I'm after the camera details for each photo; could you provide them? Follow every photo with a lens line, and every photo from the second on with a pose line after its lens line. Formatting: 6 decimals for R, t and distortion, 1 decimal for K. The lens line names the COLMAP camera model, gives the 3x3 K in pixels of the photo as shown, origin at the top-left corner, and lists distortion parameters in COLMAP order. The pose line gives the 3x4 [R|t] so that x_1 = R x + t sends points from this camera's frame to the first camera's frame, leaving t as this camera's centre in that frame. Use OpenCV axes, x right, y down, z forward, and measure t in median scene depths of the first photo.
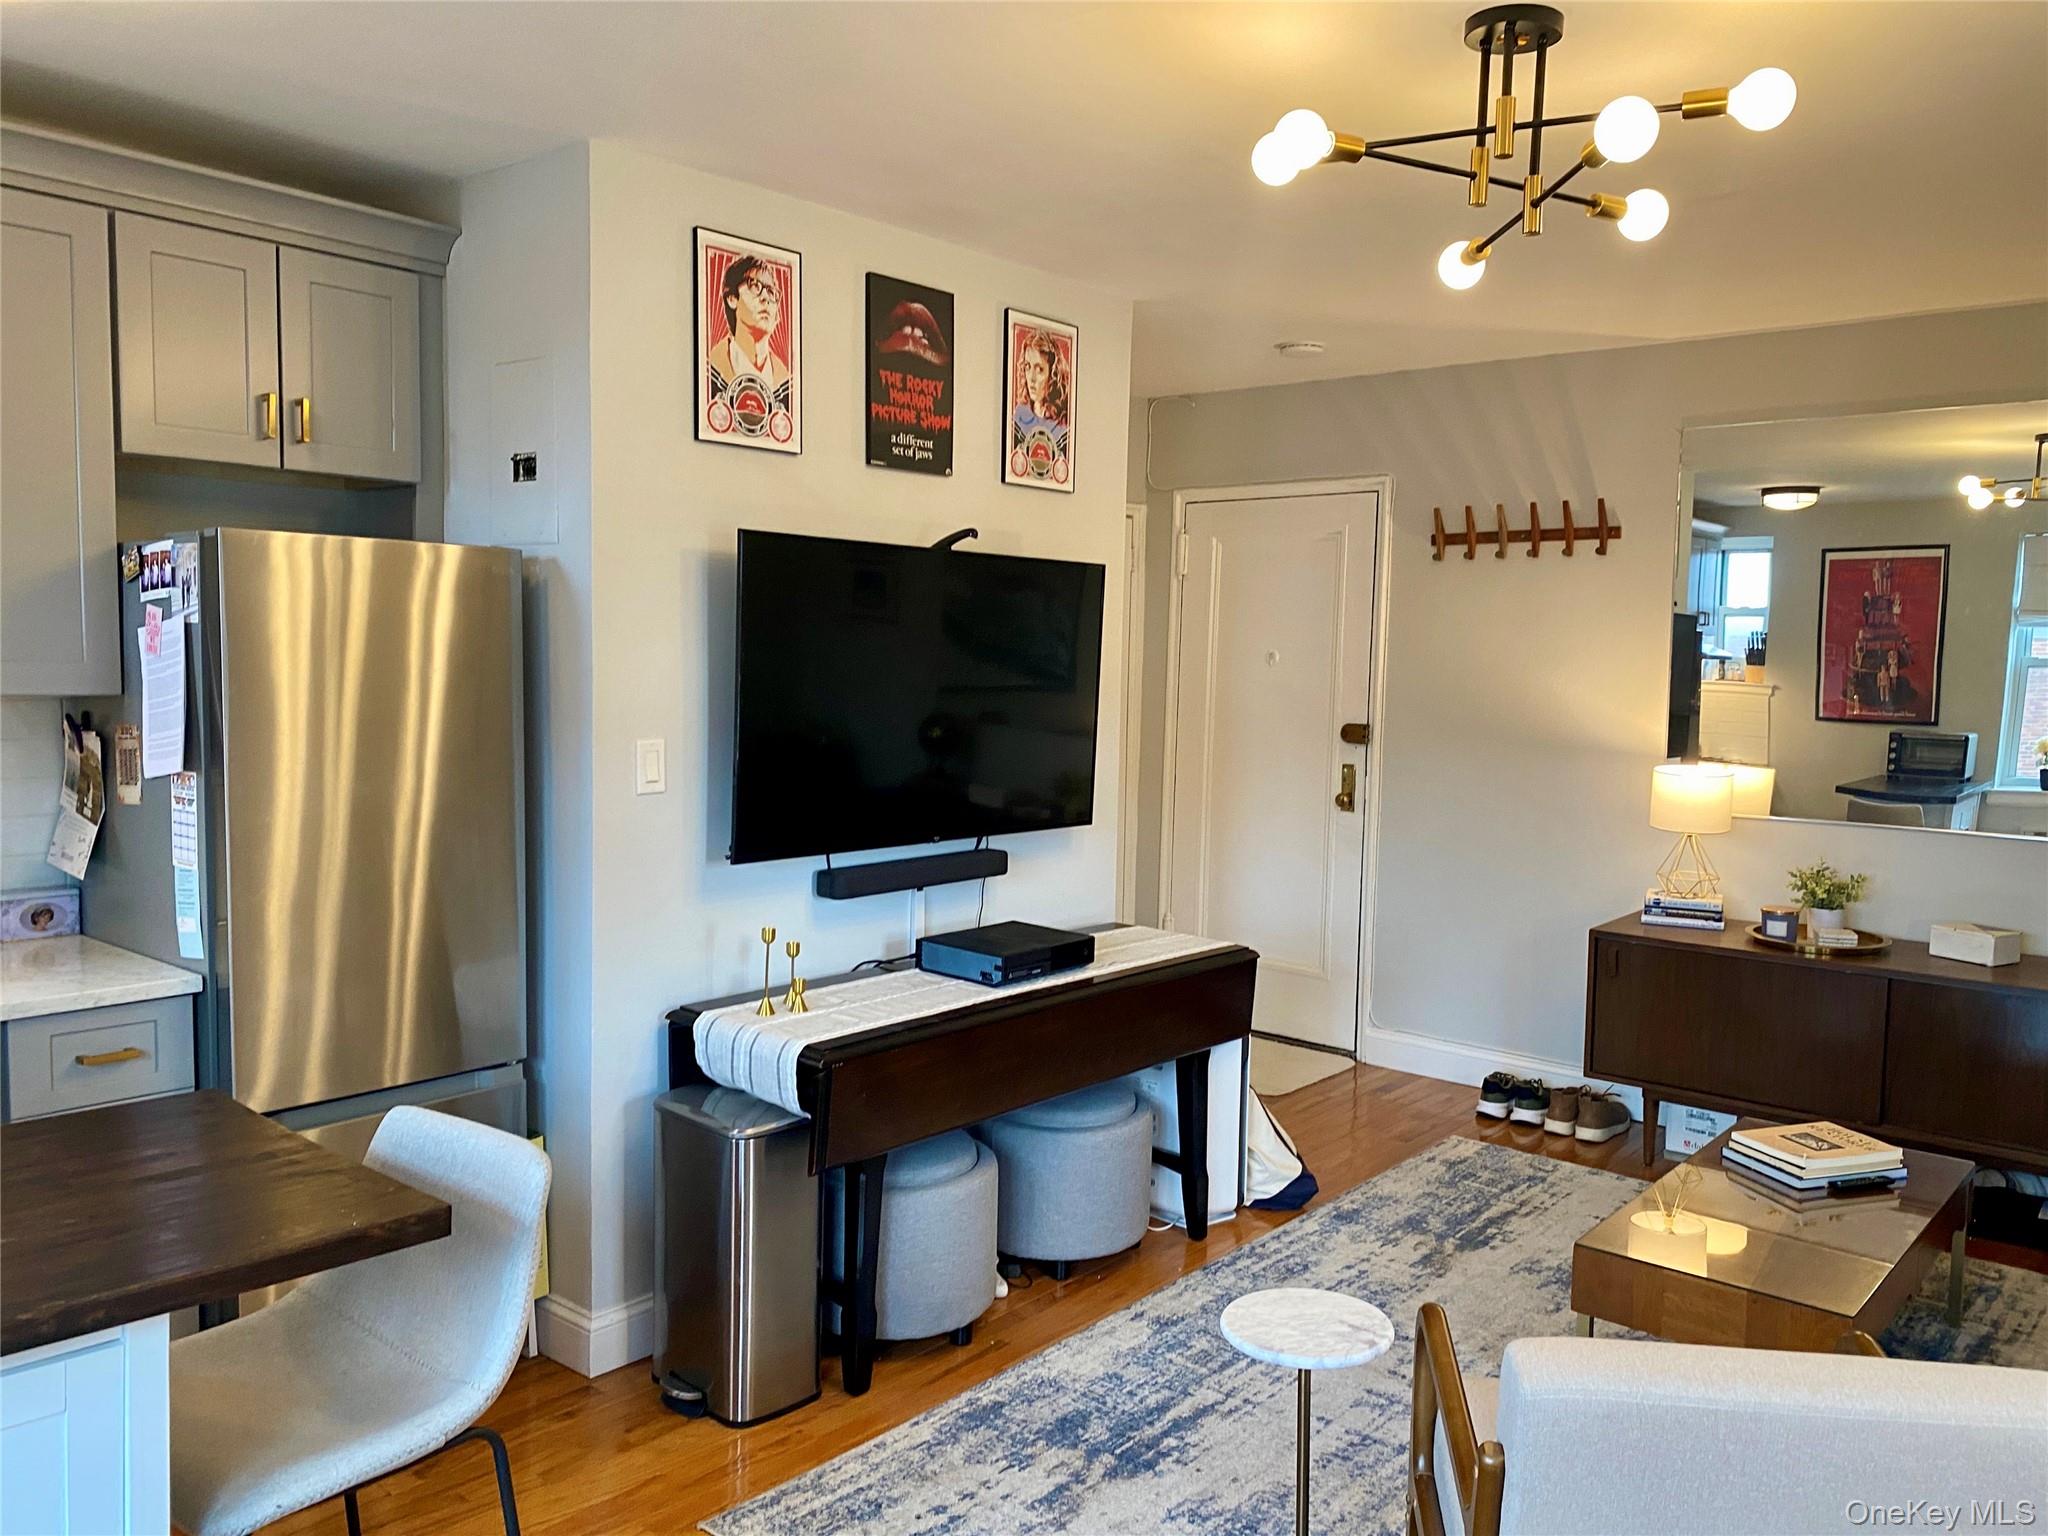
lens RADIAL K [[1558.5, 0, 1043.0], [0, 1558.5, 781.6], [0, 0, 1]] dist [0.038583, -0.039119]
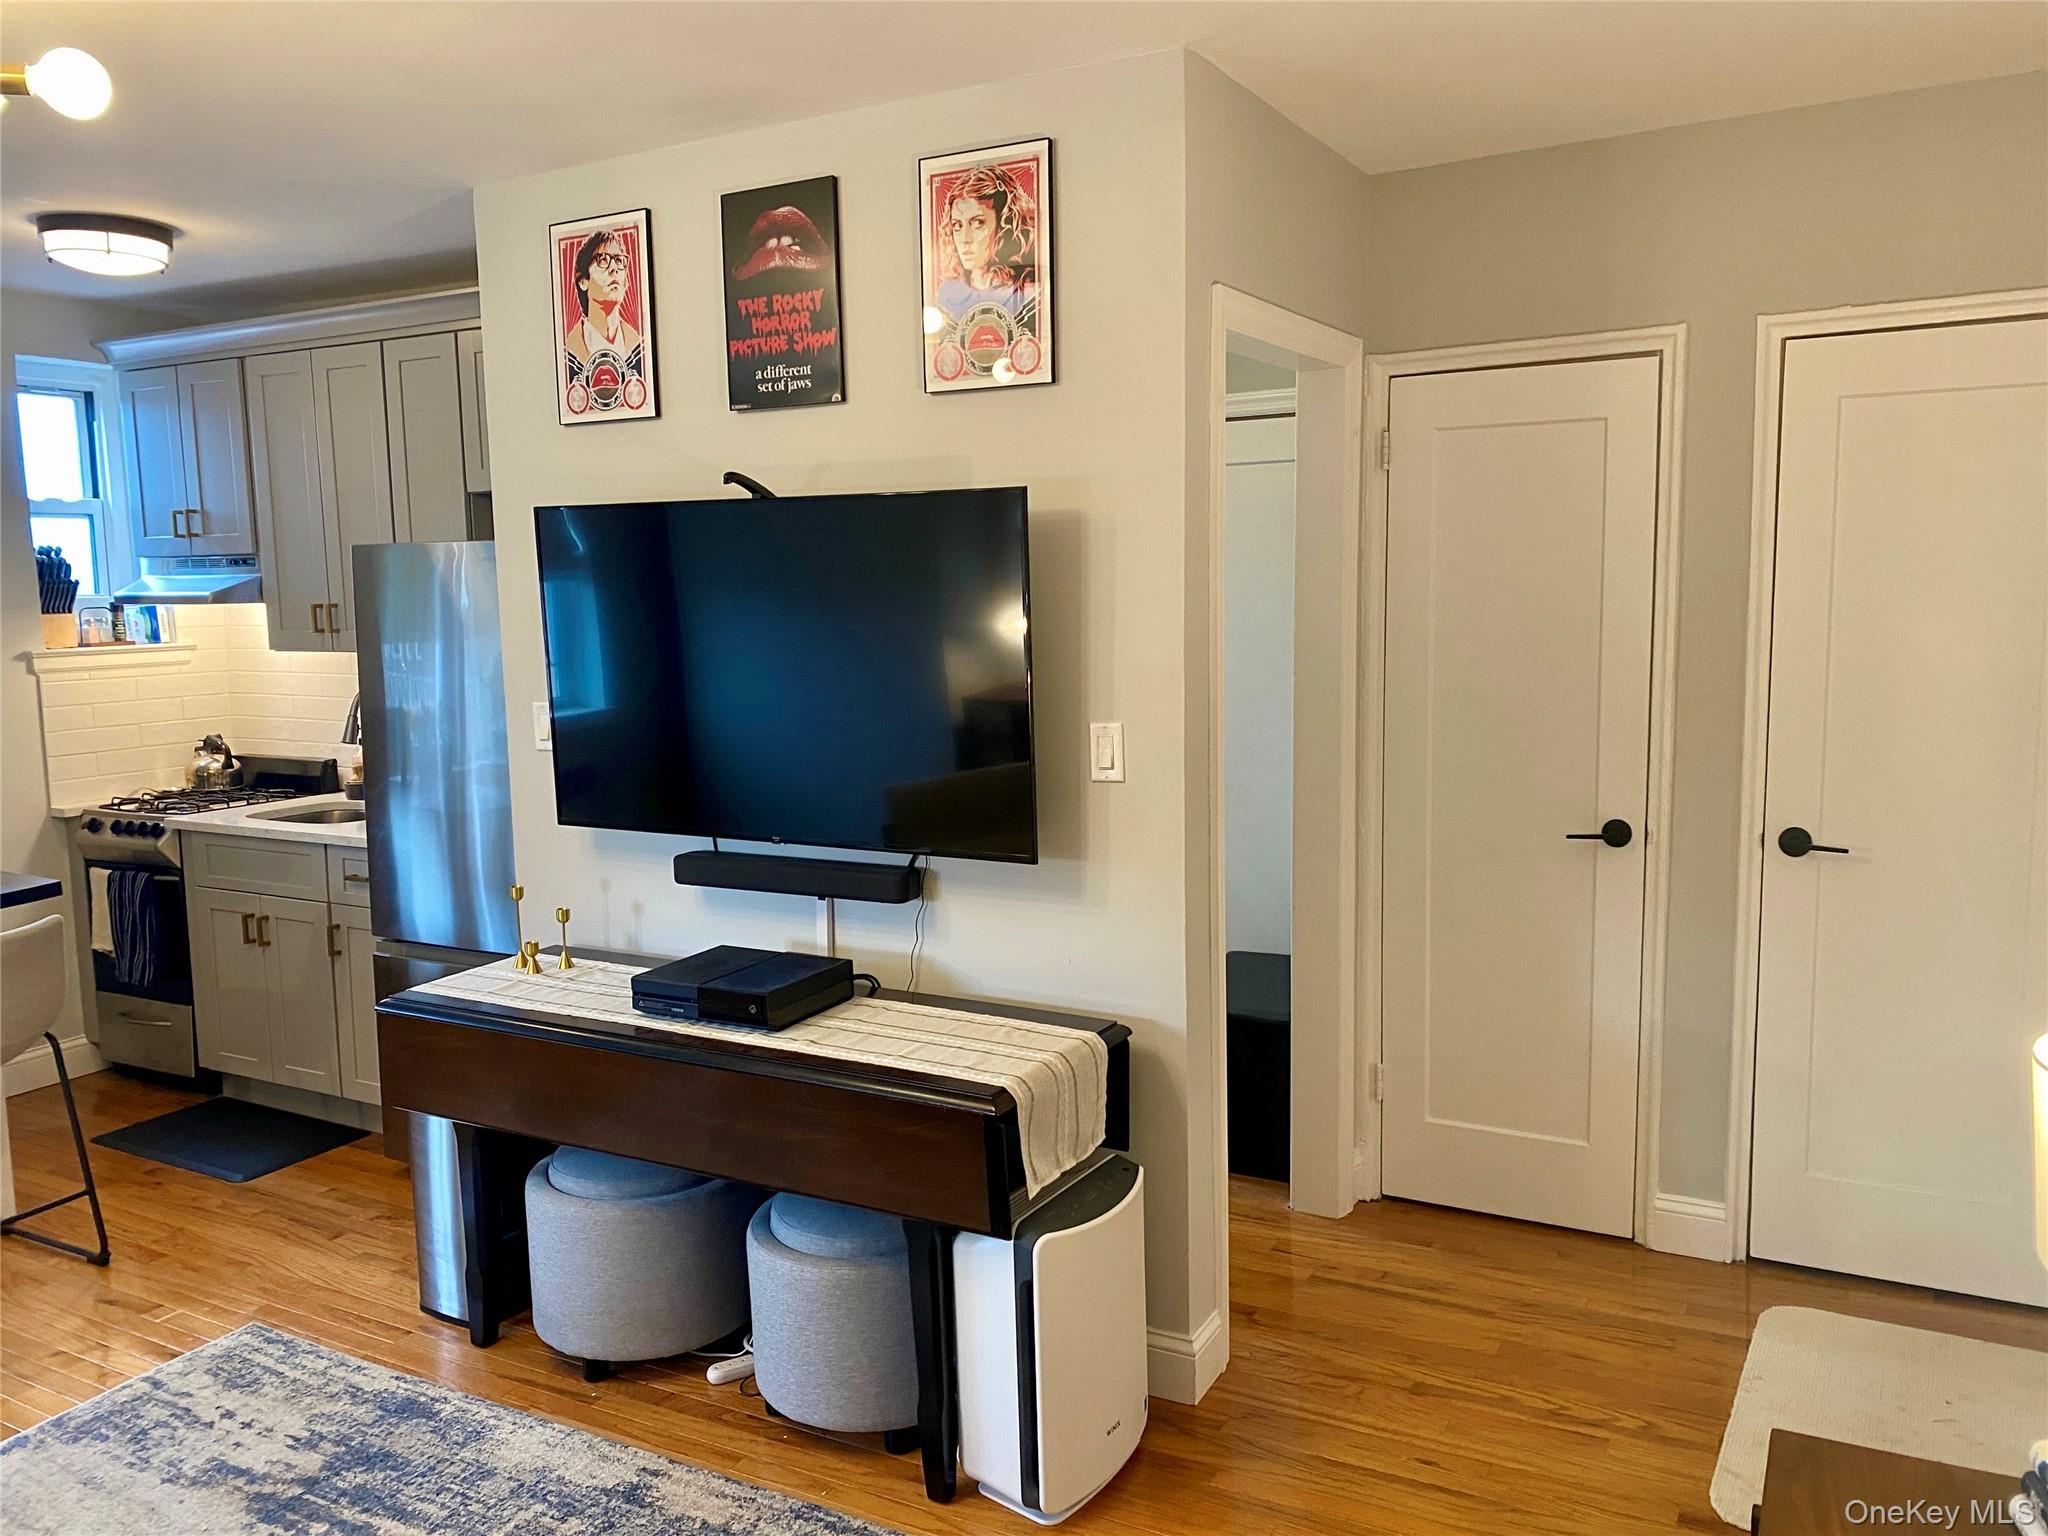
lens RADIAL K [[1558.5, 0, 1001.7], [0, 1558.5, 765.9], [0, 0, 1]] dist [0.038583, -0.039119]
pose [[0.195287, 0.091713, -0.976448, 0.877138], [-0.061091, 0.994822, 0.081220, -0.089226], [0.978842, 0.043791, 0.199879, 1.056646]]
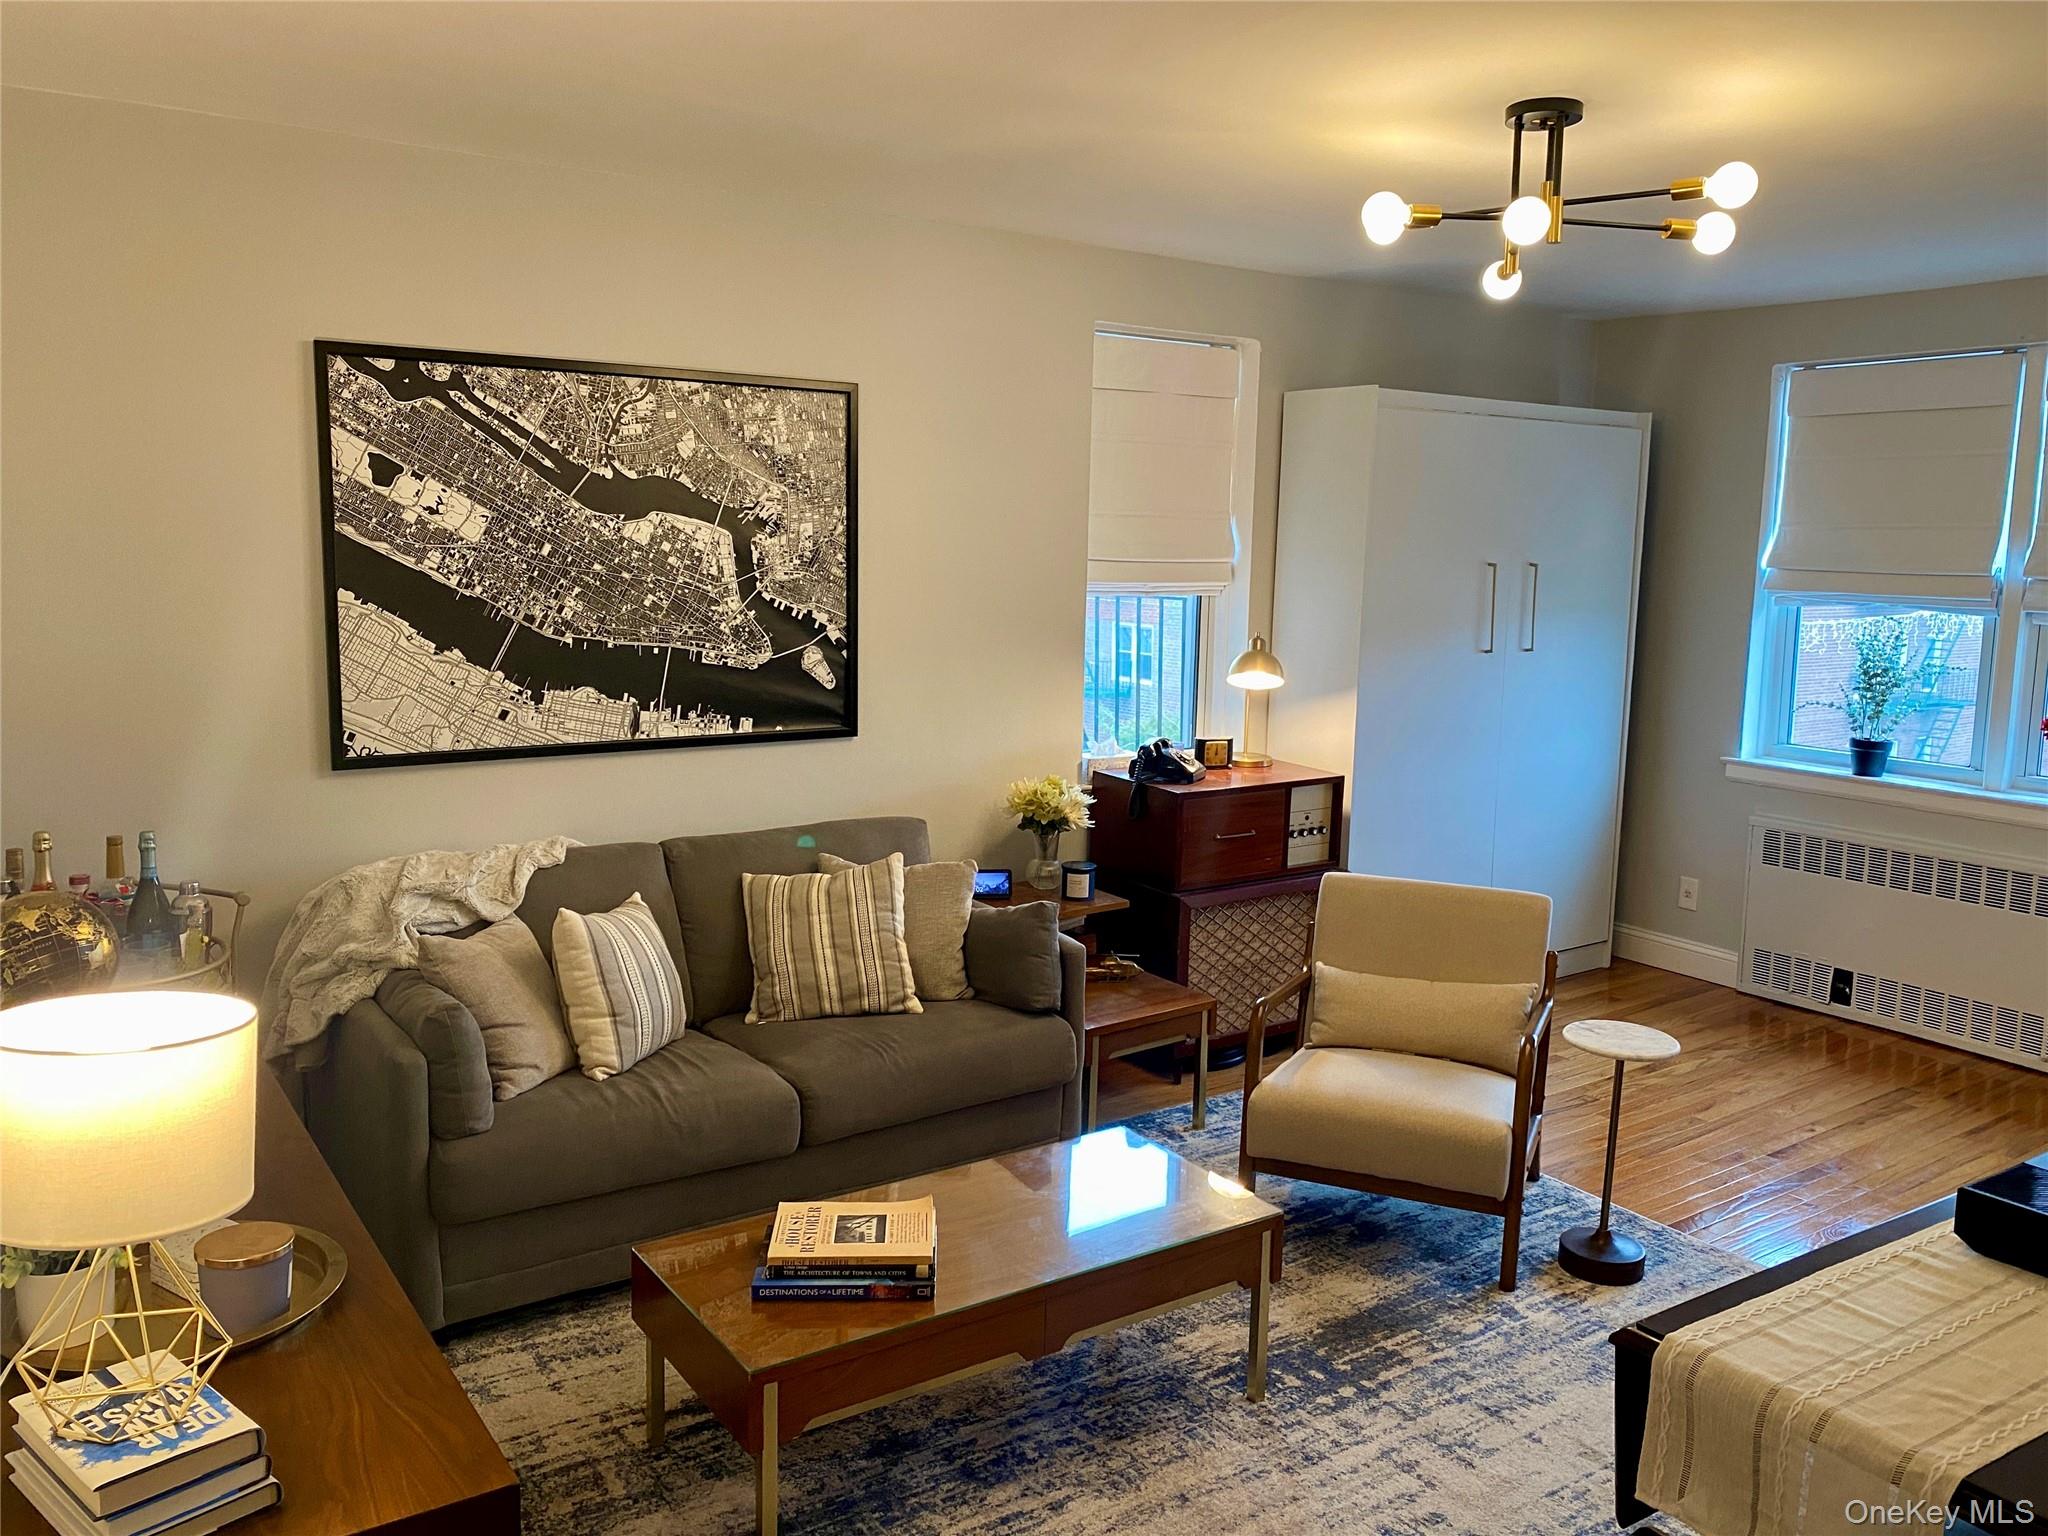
lens RADIAL K [[1558.5, 0, 1039.0], [0, 1558.5, 763.1], [0, 0, 1]] dist [0.038583, -0.039119]
pose [[-0.964719, -0.077333, 0.251670, 0.240035], [-0.018111, 0.973118, 0.229592, -0.178438], [-0.262660, 0.216934, -0.940186, 1.728787]]
